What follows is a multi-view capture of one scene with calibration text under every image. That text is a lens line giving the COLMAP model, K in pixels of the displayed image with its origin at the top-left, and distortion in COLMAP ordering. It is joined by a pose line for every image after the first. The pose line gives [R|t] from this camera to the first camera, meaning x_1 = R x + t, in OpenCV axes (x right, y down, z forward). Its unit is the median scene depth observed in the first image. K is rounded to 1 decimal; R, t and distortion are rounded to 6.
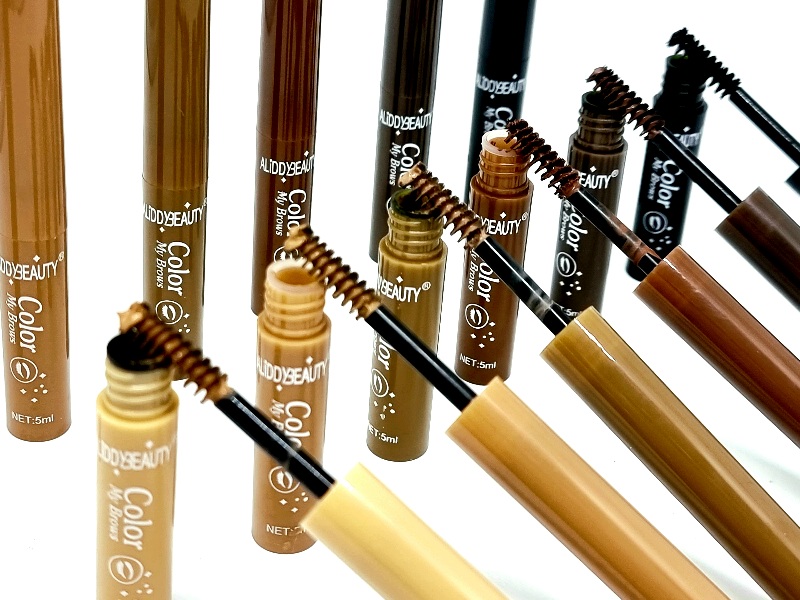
lens RADIAL K [[1397.0, 0, 400.0], [0, 1397.0, 300.0], [0, 0, 1]] dist [0.010610, 0.035240]
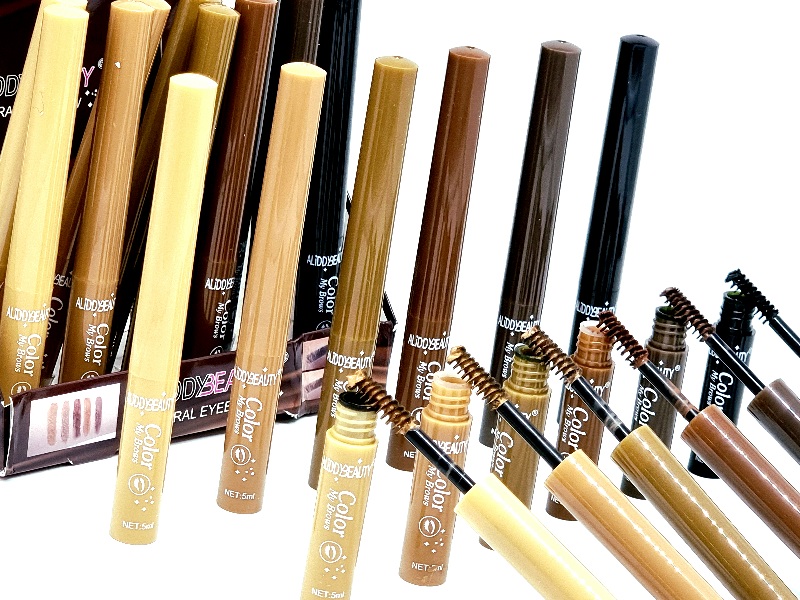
lens RADIAL K [[1683.9, 0, 400.0], [0, 1683.9, 300.0], [0, 0, 1]] dist [-1.237958, 9.775736]
pose [[0.996520, 0.066678, -0.050016, -0.035062], [-0.075673, 0.975306, -0.207492, 0.206446], [0.034946, 0.210554, 0.976957, -0.570500]]
